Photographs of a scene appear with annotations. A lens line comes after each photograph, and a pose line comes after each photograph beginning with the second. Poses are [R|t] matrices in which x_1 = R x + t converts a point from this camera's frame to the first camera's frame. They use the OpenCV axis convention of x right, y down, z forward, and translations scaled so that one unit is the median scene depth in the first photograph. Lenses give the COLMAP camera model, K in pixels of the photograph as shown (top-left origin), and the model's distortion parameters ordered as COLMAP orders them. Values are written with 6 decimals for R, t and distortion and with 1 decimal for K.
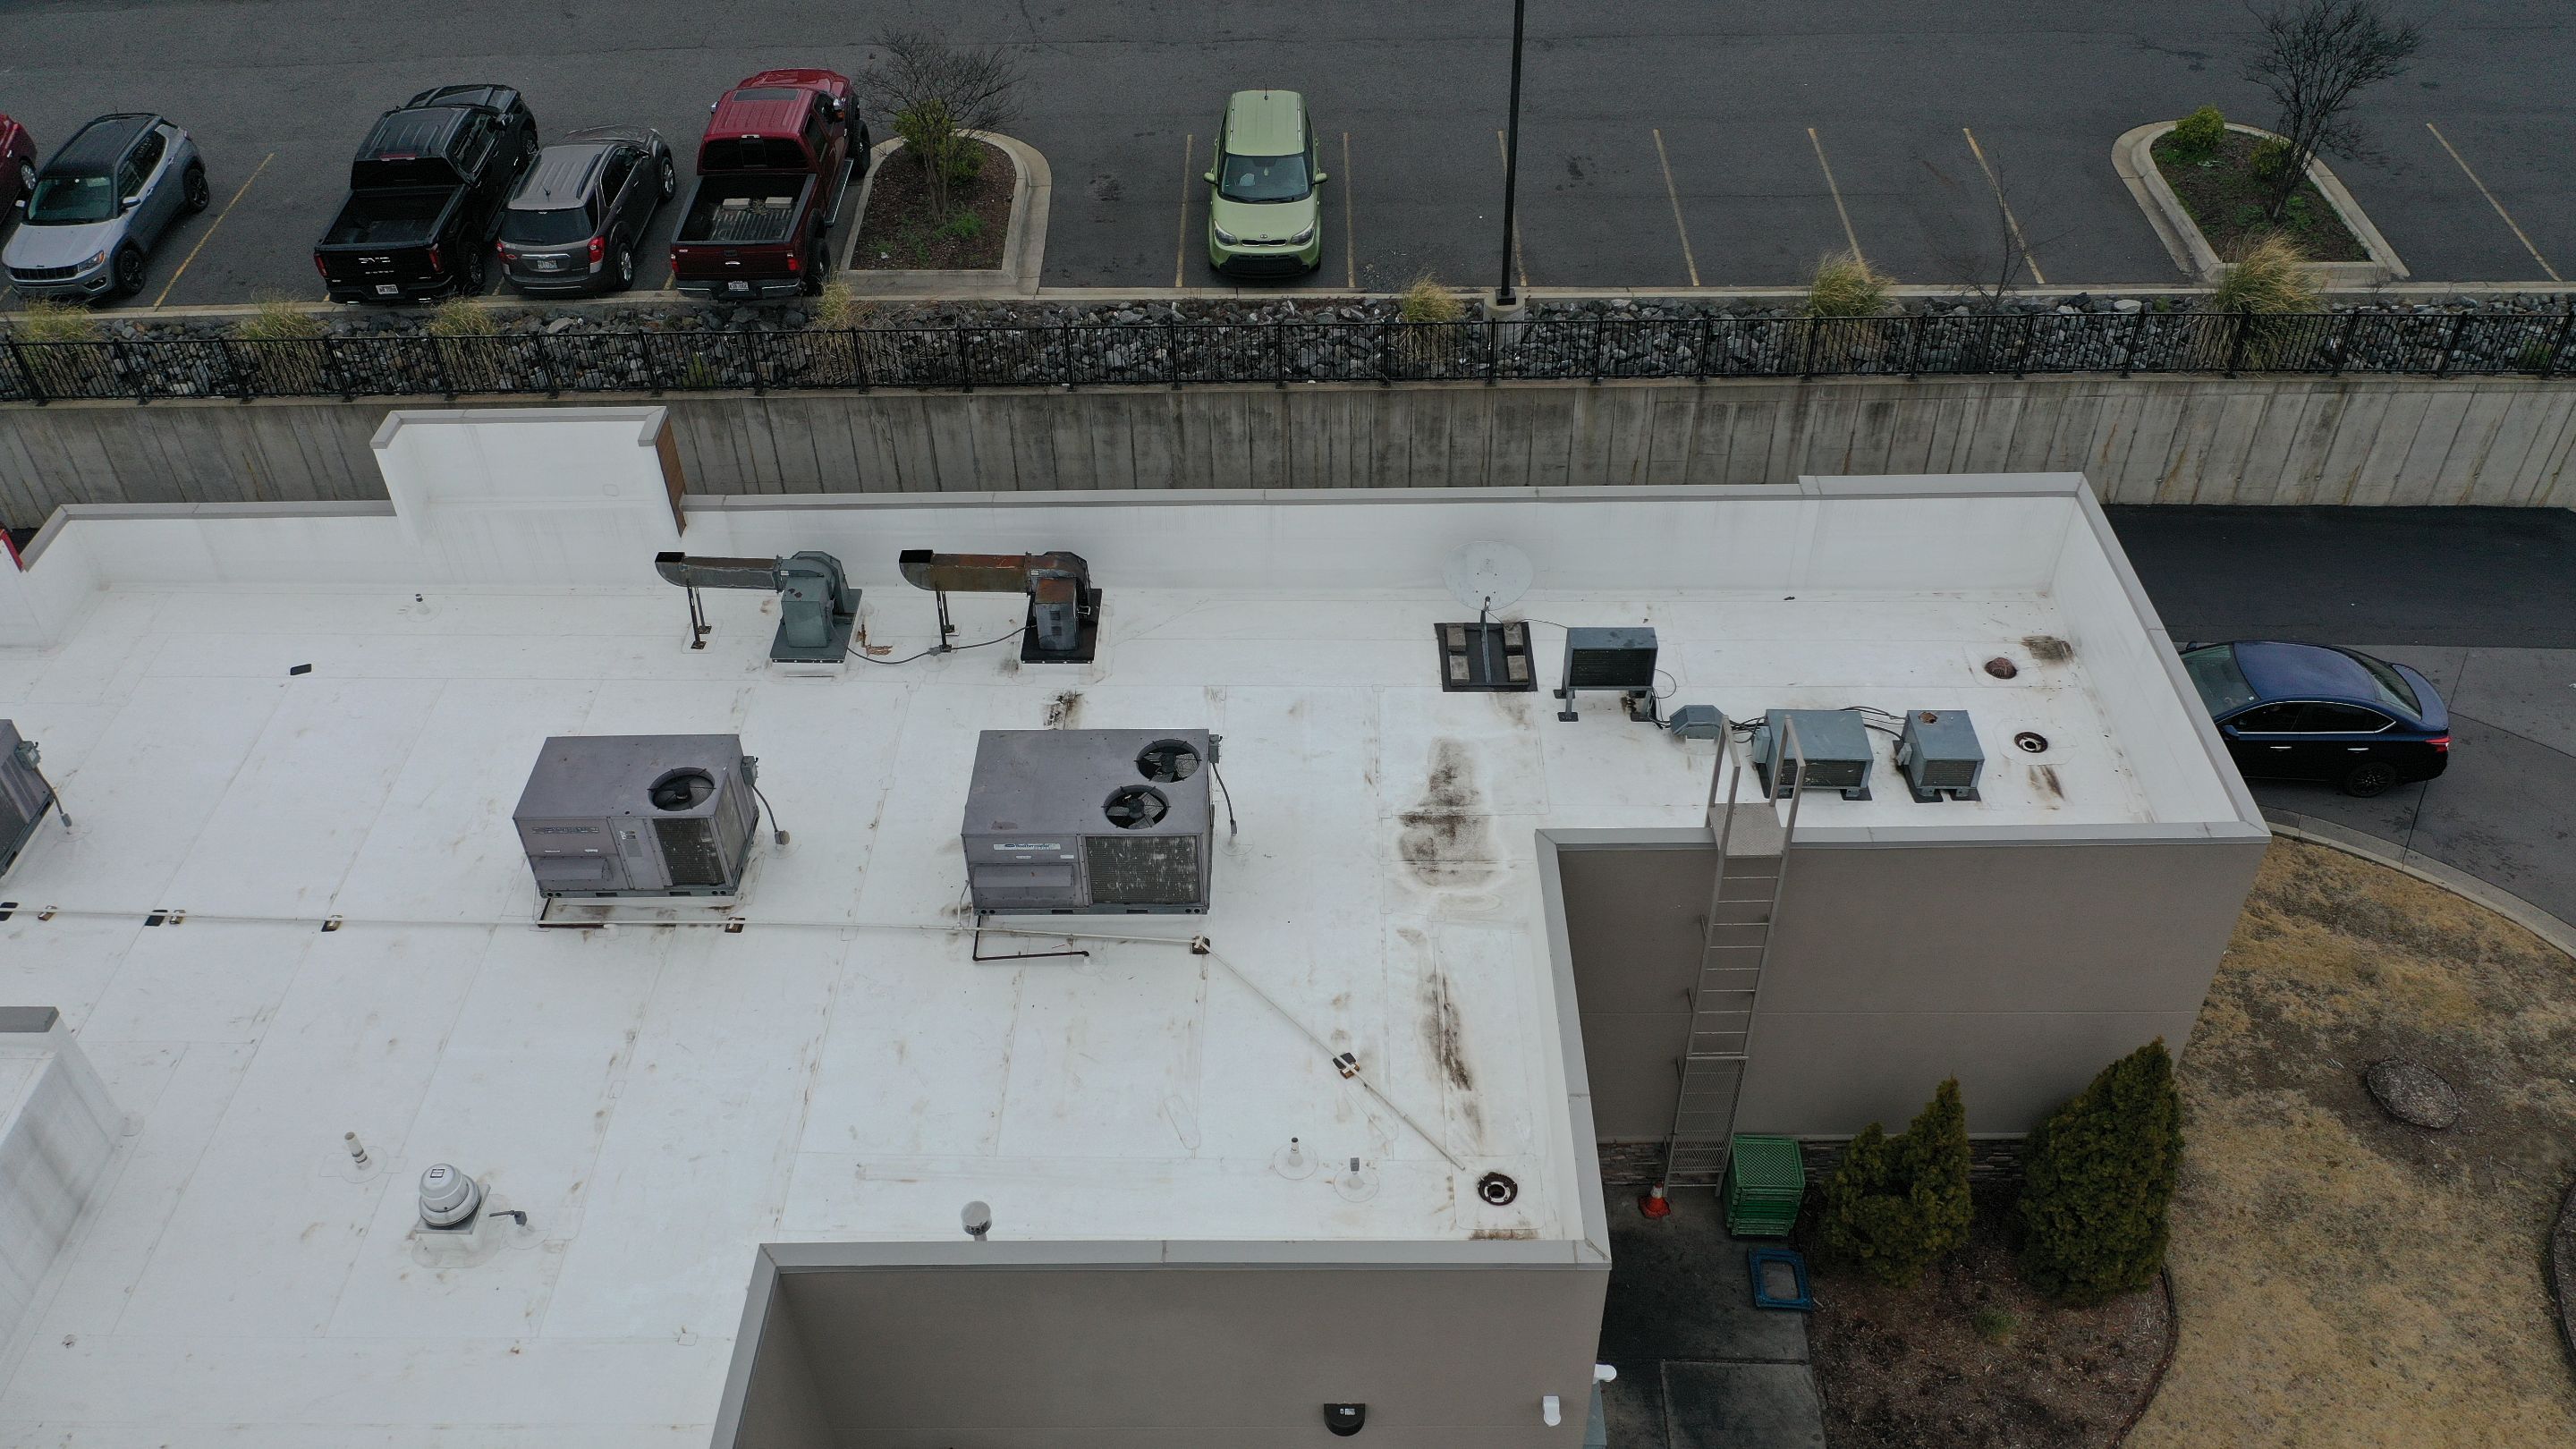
lens RADIAL K [[2020.7, 0, 1285.6], [0, 2020.7, 716.1], [0, 0, 1]] dist [-0.011252, 0.004956]
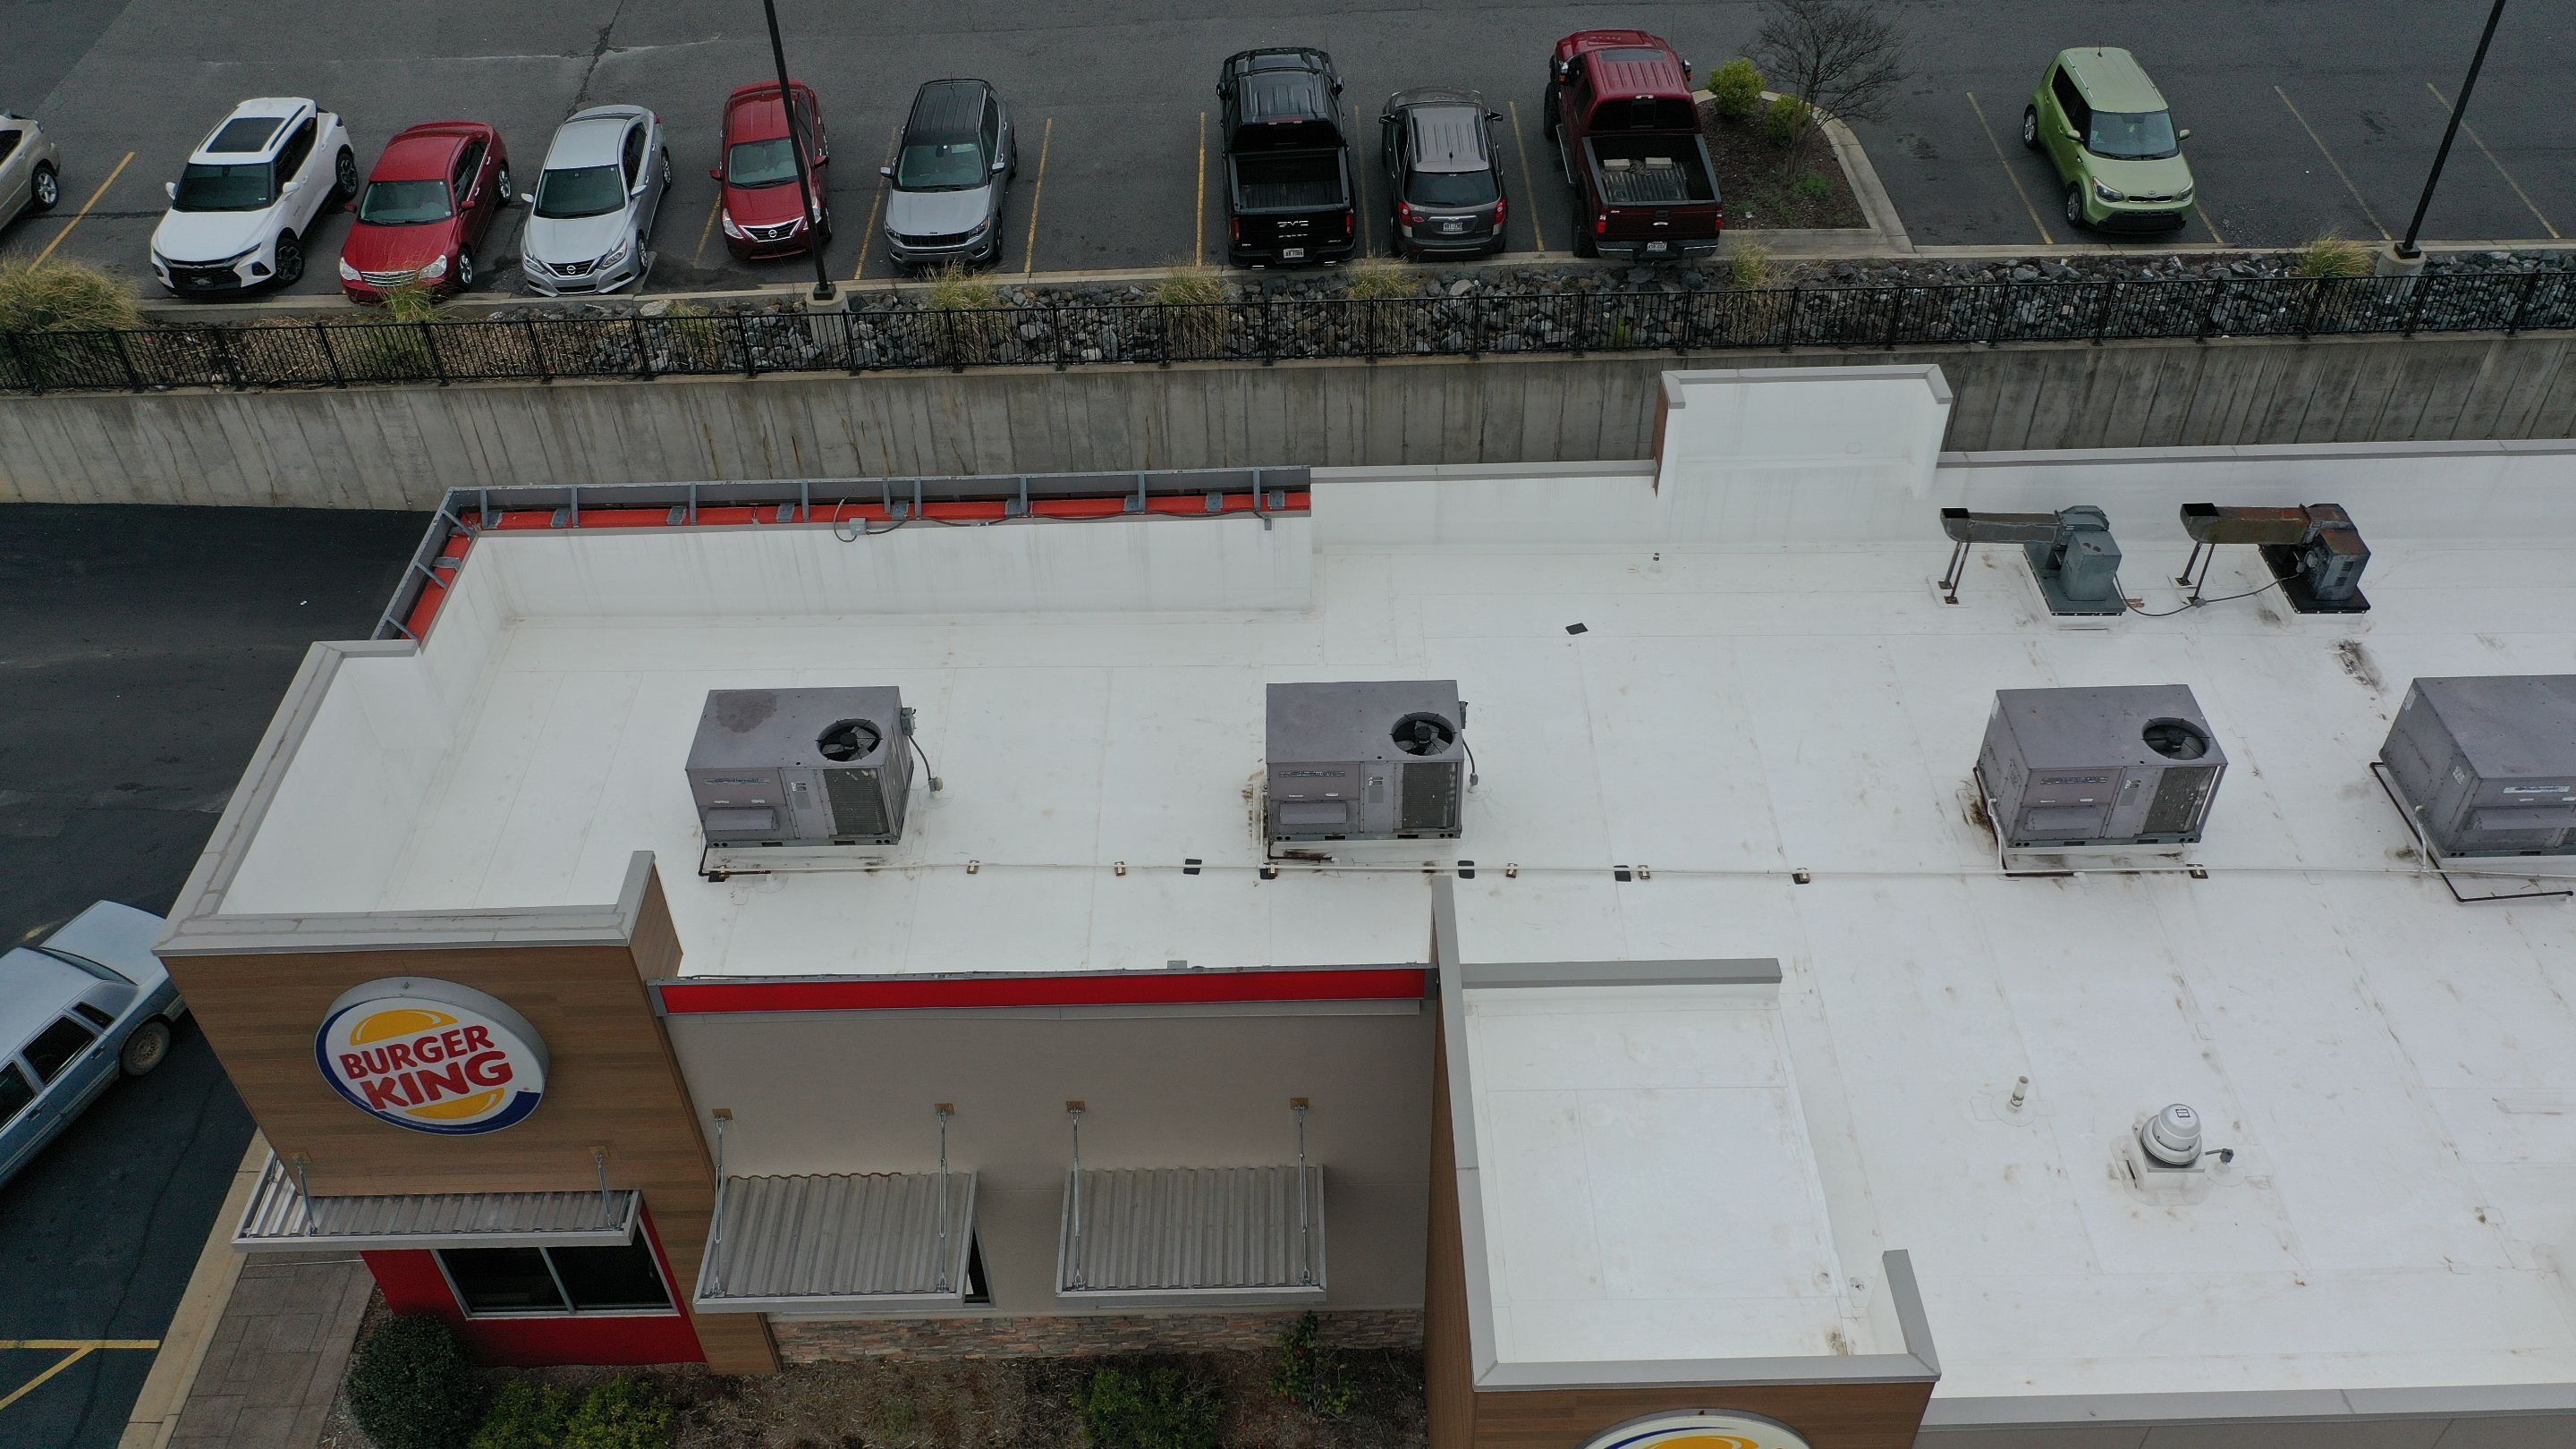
lens RADIAL K [[2020.7, 0, 1285.6], [0, 2020.7, 716.1], [0, 0, 1]] dist [-0.011252, 0.004956]
pose [[0.999861, -0.013166, 0.010236, -0.470996], [0.012984, 0.999759, 0.017688, 0.000639], [-0.010466, -0.017552, 0.999791, -0.007699]]
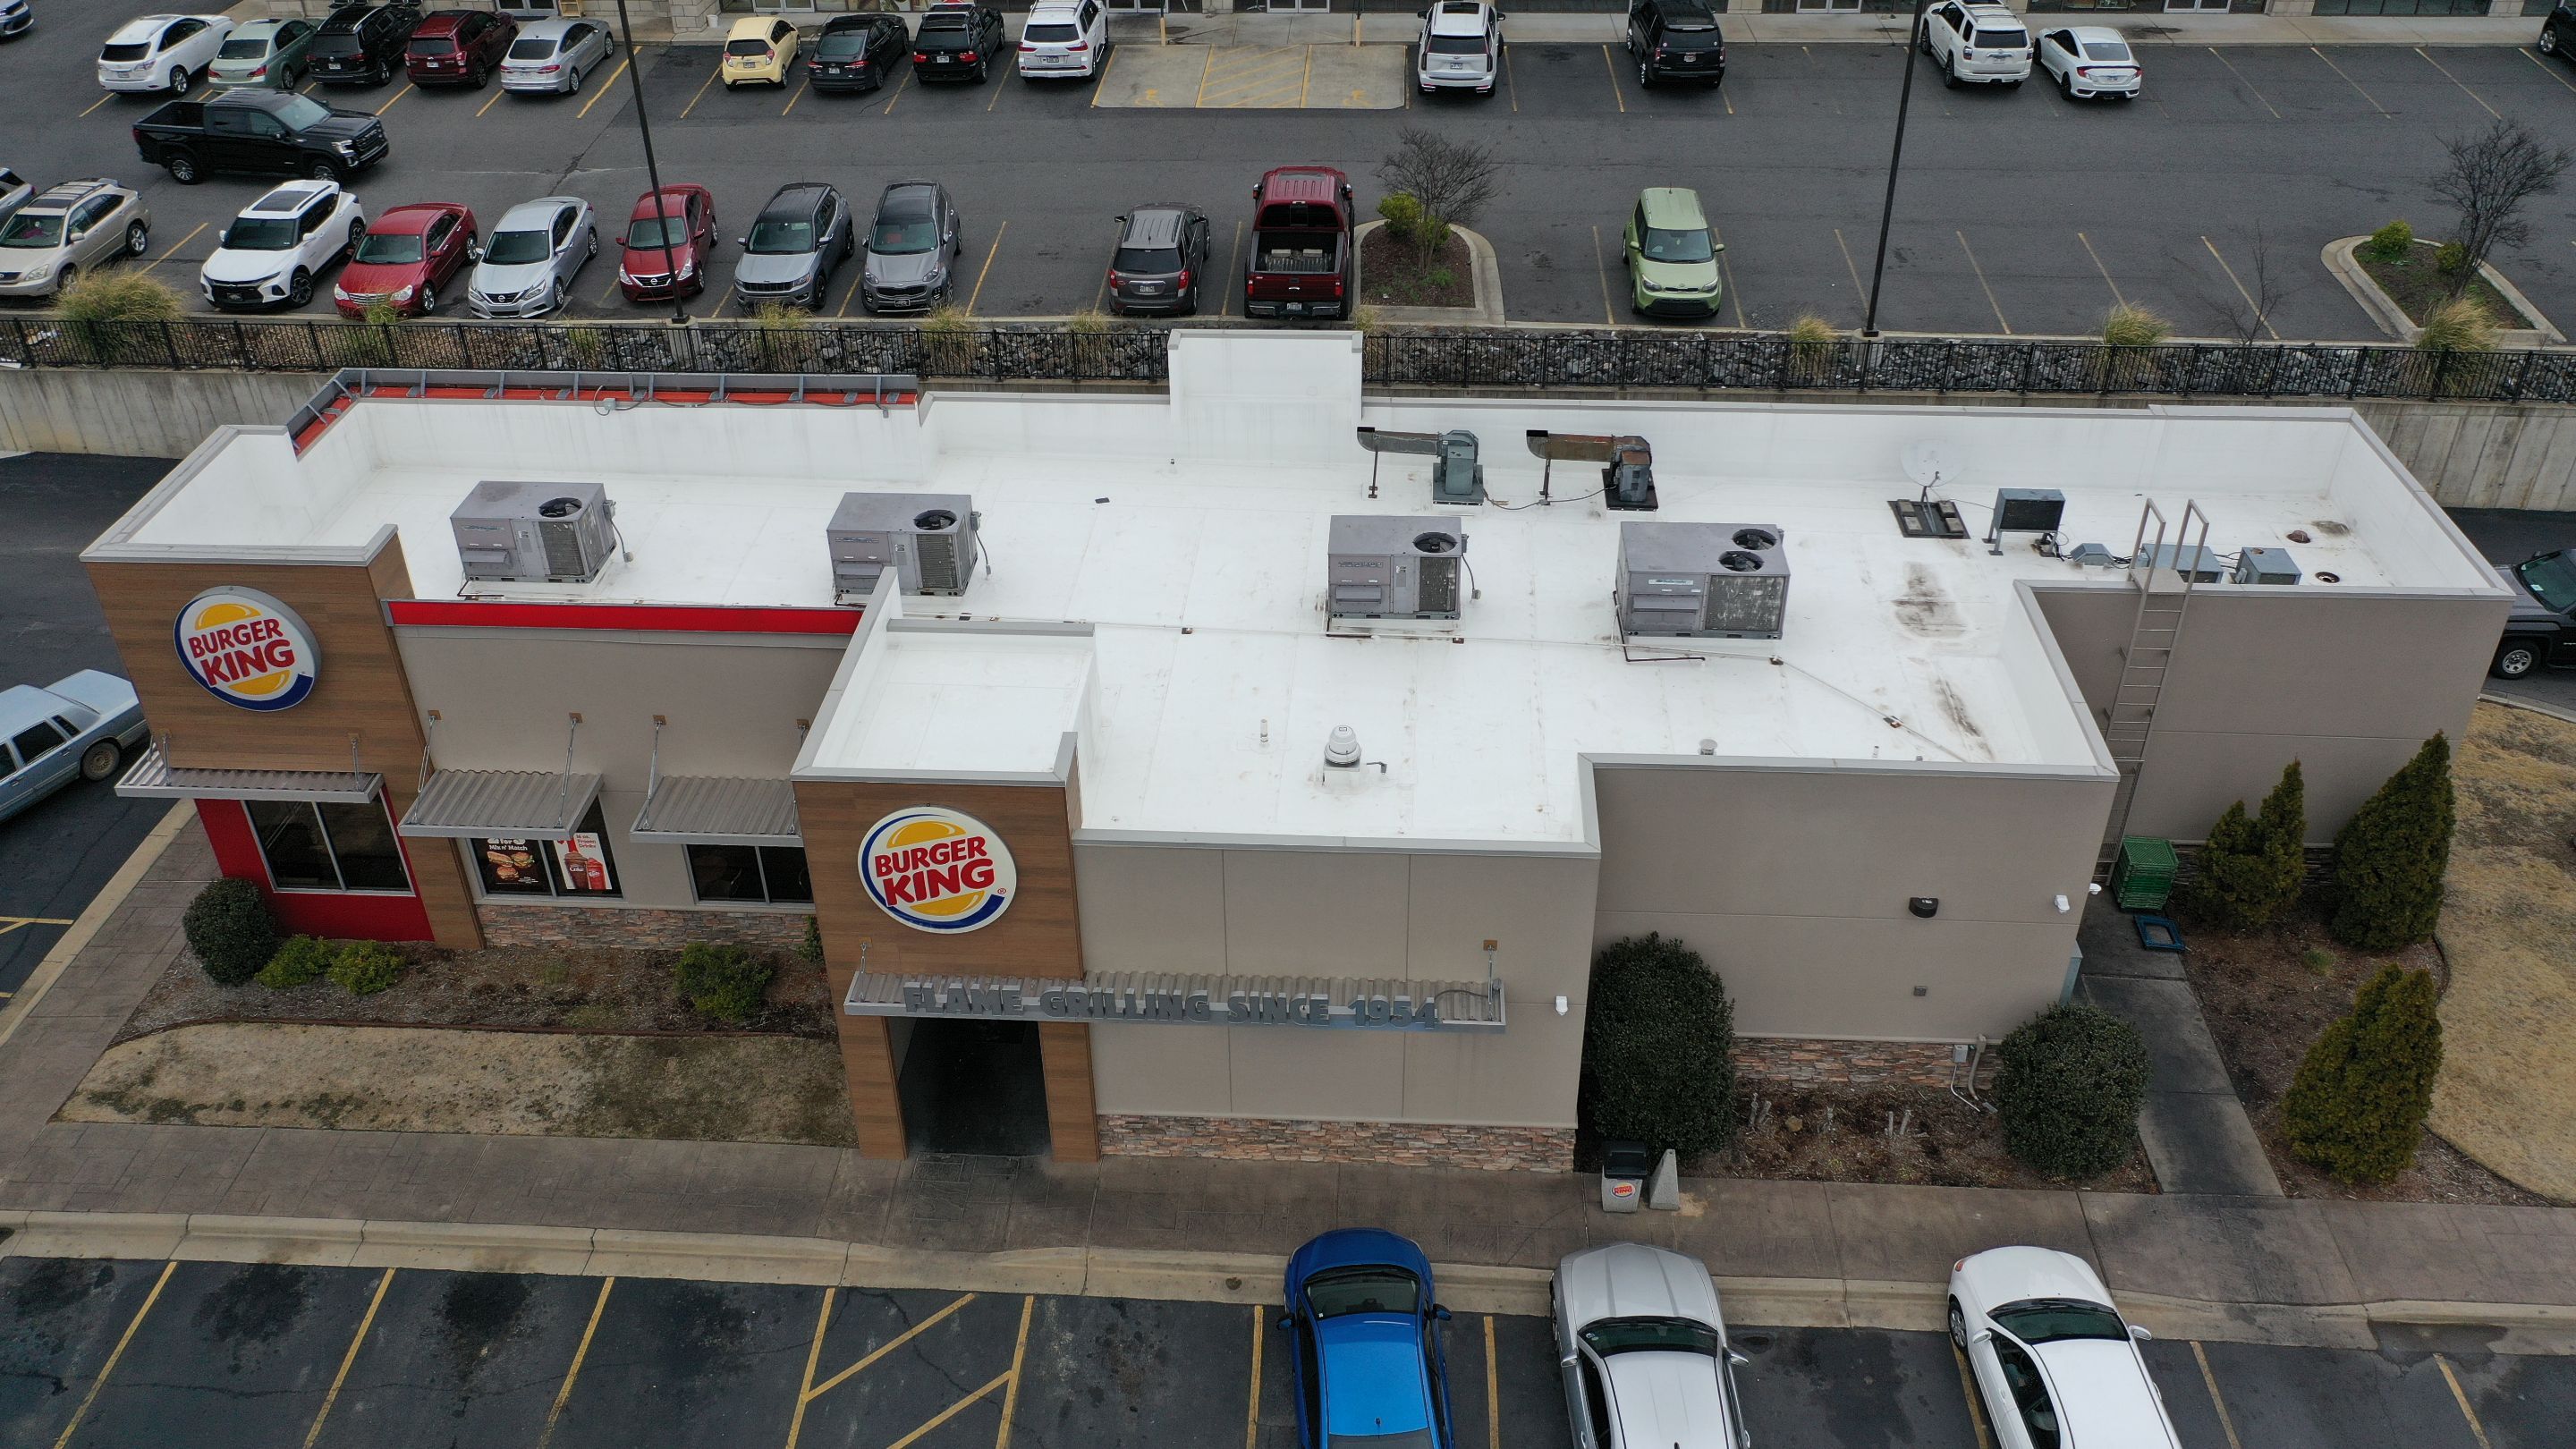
lens RADIAL K [[2022.2, 0, 1283.4], [0, 2022.2, 720.5], [0, 0, 1]] dist [-0.003412, -0.000201]
pose [[0.998581, 0.035234, -0.039929, -0.215613], [-0.039584, 0.992692, -0.113999, 0.214376], [0.035620, 0.115418, 0.992678, -0.304100]]
